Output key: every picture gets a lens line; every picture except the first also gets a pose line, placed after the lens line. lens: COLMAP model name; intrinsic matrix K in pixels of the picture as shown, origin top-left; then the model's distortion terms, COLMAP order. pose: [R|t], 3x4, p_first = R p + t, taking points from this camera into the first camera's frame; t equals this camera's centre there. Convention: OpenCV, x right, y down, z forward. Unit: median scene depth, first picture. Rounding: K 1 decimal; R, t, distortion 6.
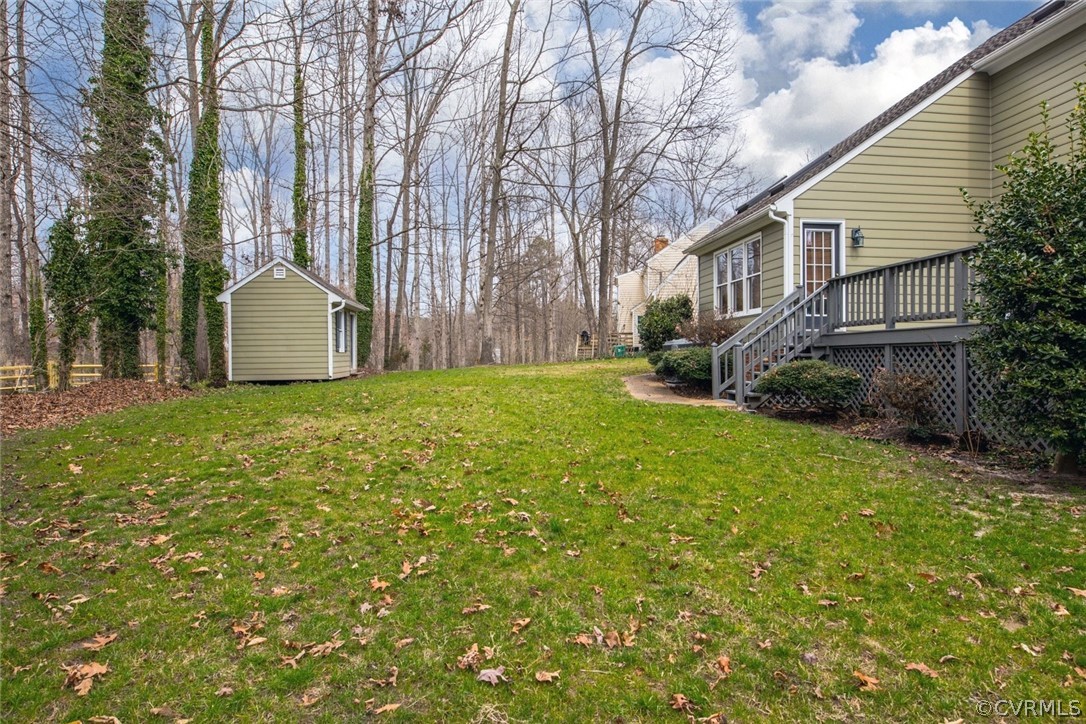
lens RADIAL K [[627.2, 0, 546.2], [0, 627.2, 359.9], [0, 0, 1]] dist [-0.022202, -0.000735]
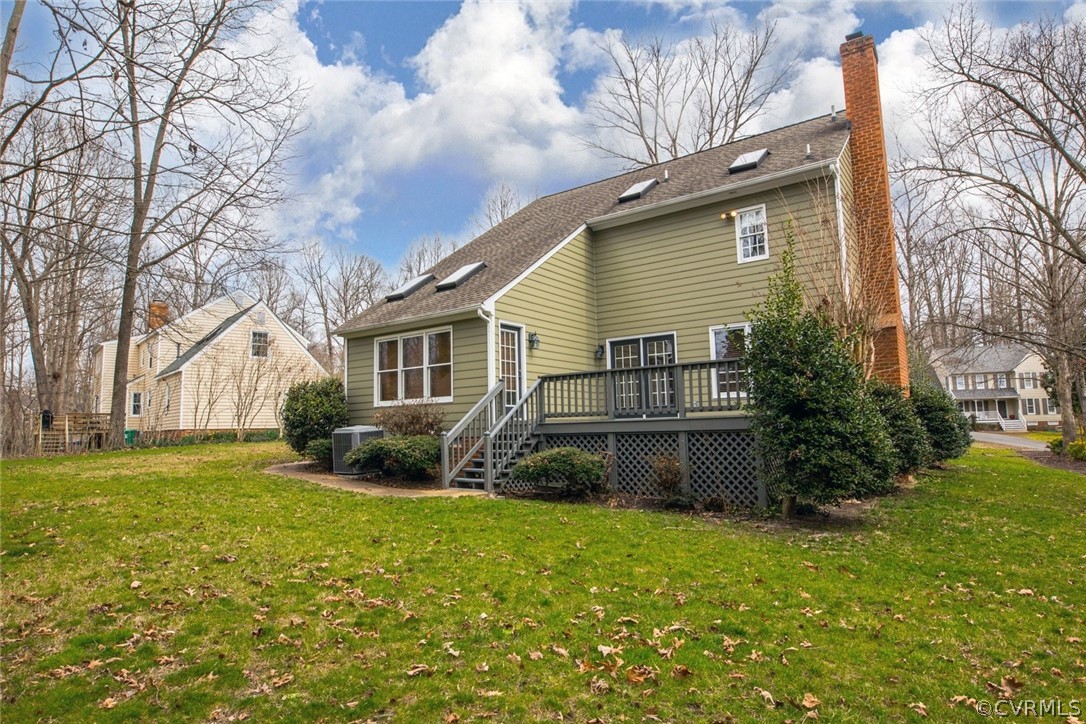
lens RADIAL K [[627.2, 0, 546.2], [0, 627.2, 359.9], [0, 0, 1]] dist [-0.022202, -0.000735]
pose [[0.667564, 0.073901, 0.740876, -0.360962], [0.022739, 0.992574, -0.119496, -0.017244], [-0.744205, 0.096618, 0.660926, 0.197542]]
